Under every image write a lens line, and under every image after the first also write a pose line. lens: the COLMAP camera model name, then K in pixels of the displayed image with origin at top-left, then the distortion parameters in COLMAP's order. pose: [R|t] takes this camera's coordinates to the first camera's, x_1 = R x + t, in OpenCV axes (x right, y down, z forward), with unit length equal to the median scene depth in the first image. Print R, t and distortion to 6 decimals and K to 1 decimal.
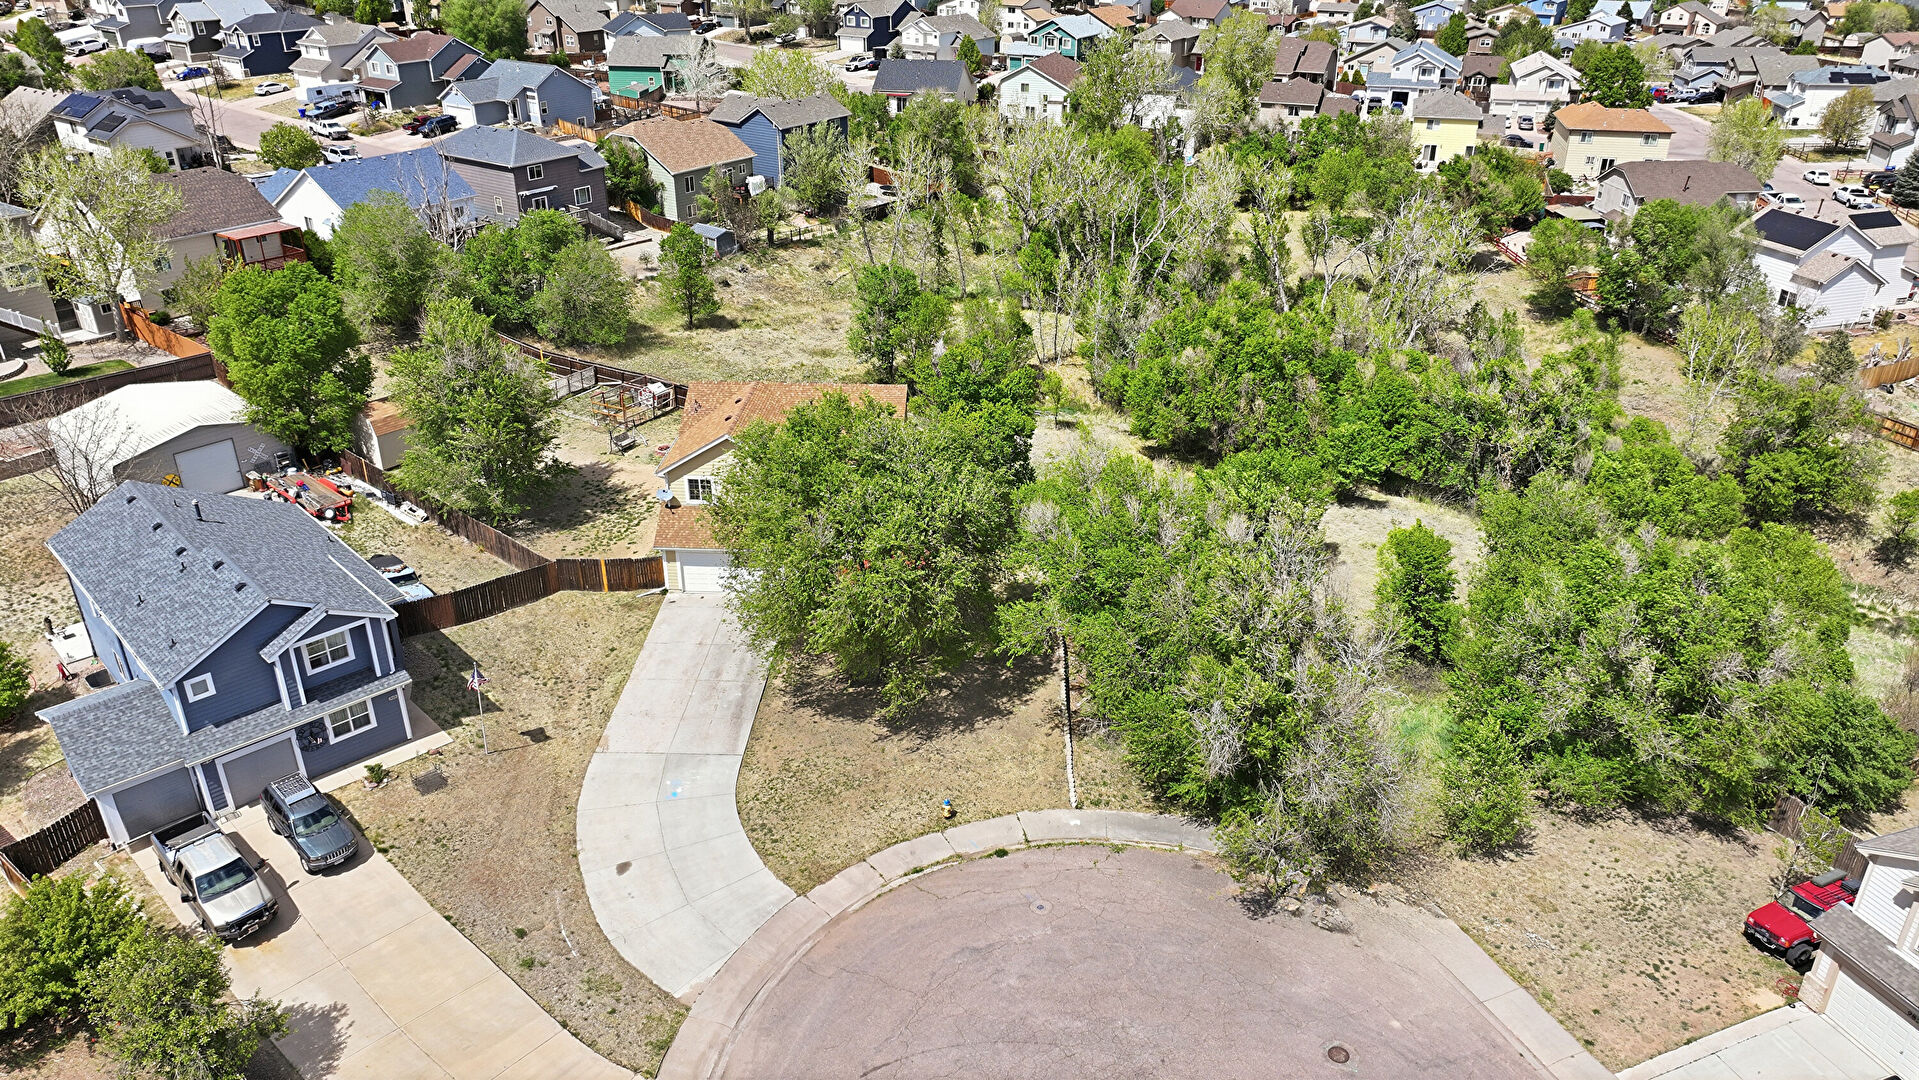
lens RADIAL K [[1334.3, 0, 959.5], [0, 1334.3, 540.0], [0, 0, 1]] dist [0.005634, 0.003999]
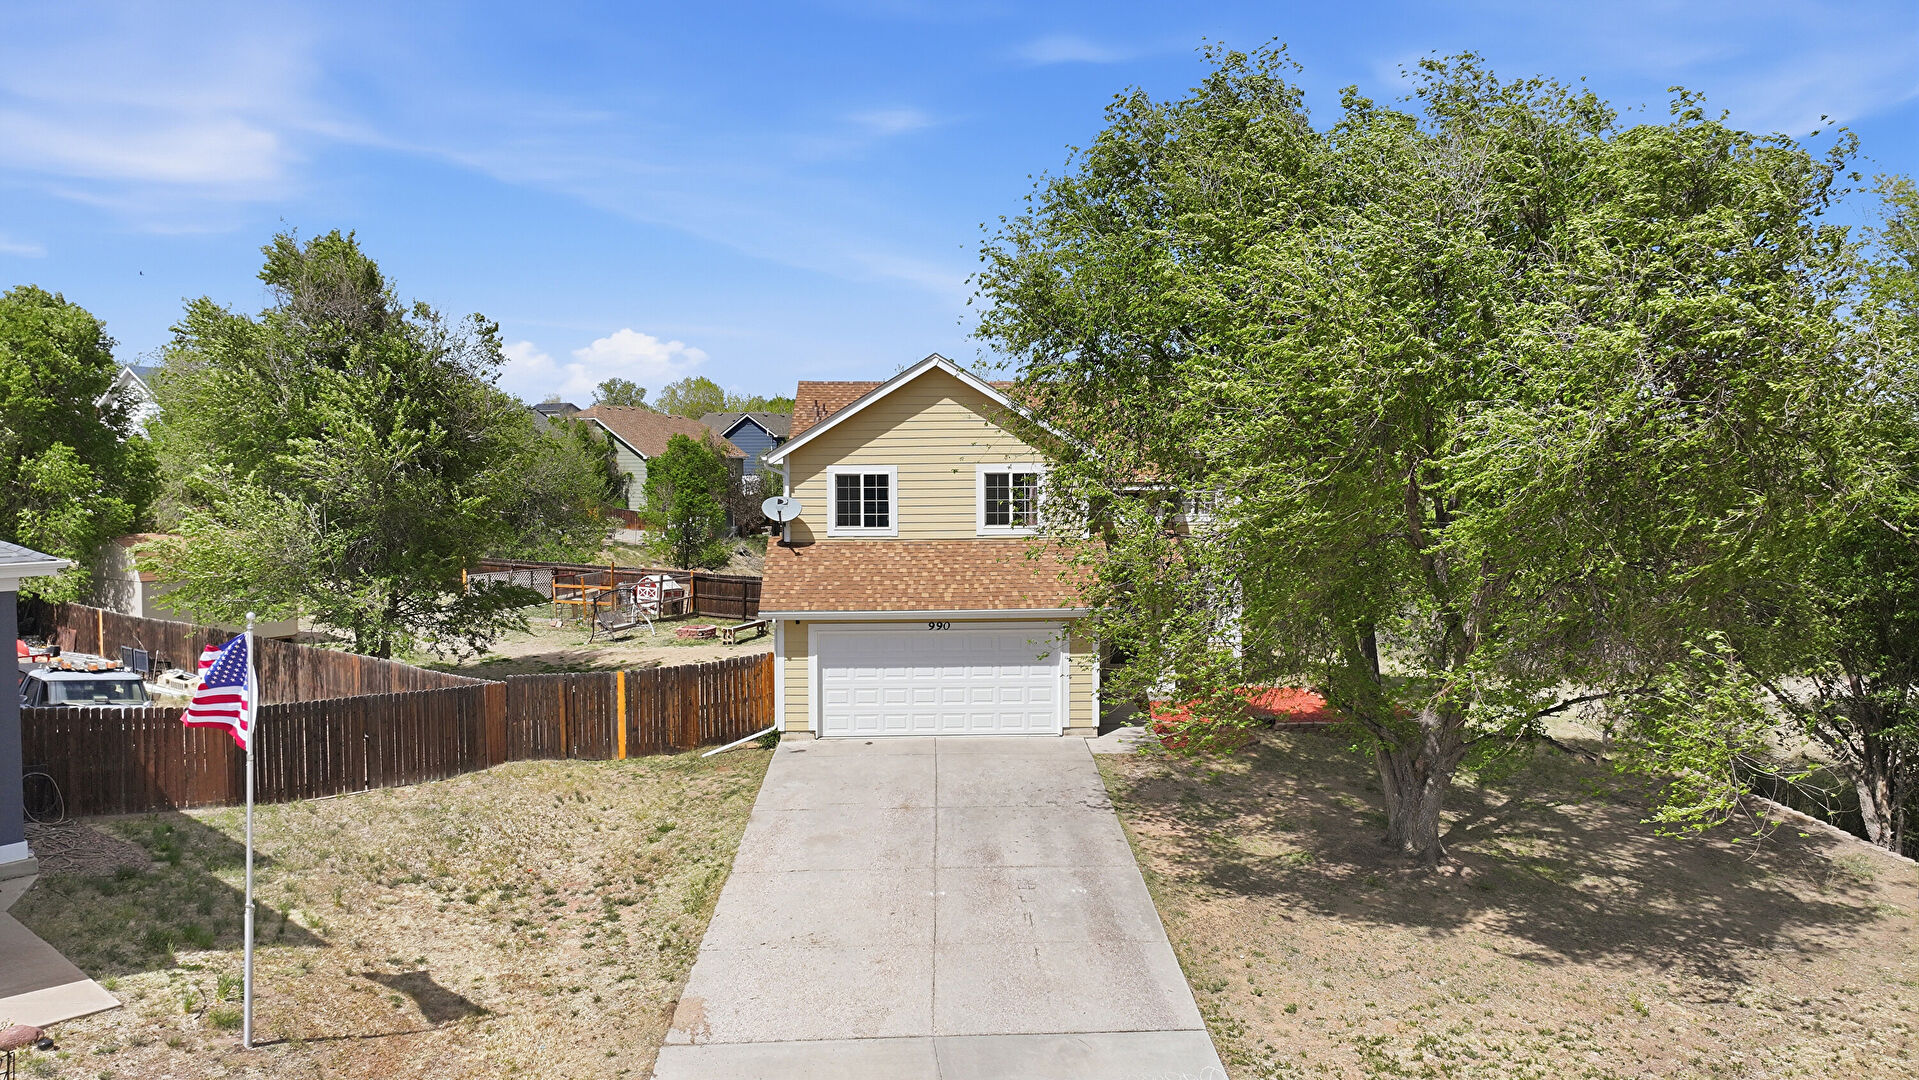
lens RADIAL K [[1334.3, 0, 959.5], [0, 1334.3, 540.0], [0, 0, 1]] dist [0.005634, 0.003999]
pose [[0.996248, -0.008830, 0.086093, -0.214709], [0.042082, 0.918689, -0.392733, 0.158606], [-0.075625, 0.394882, 0.915614, 0.643398]]
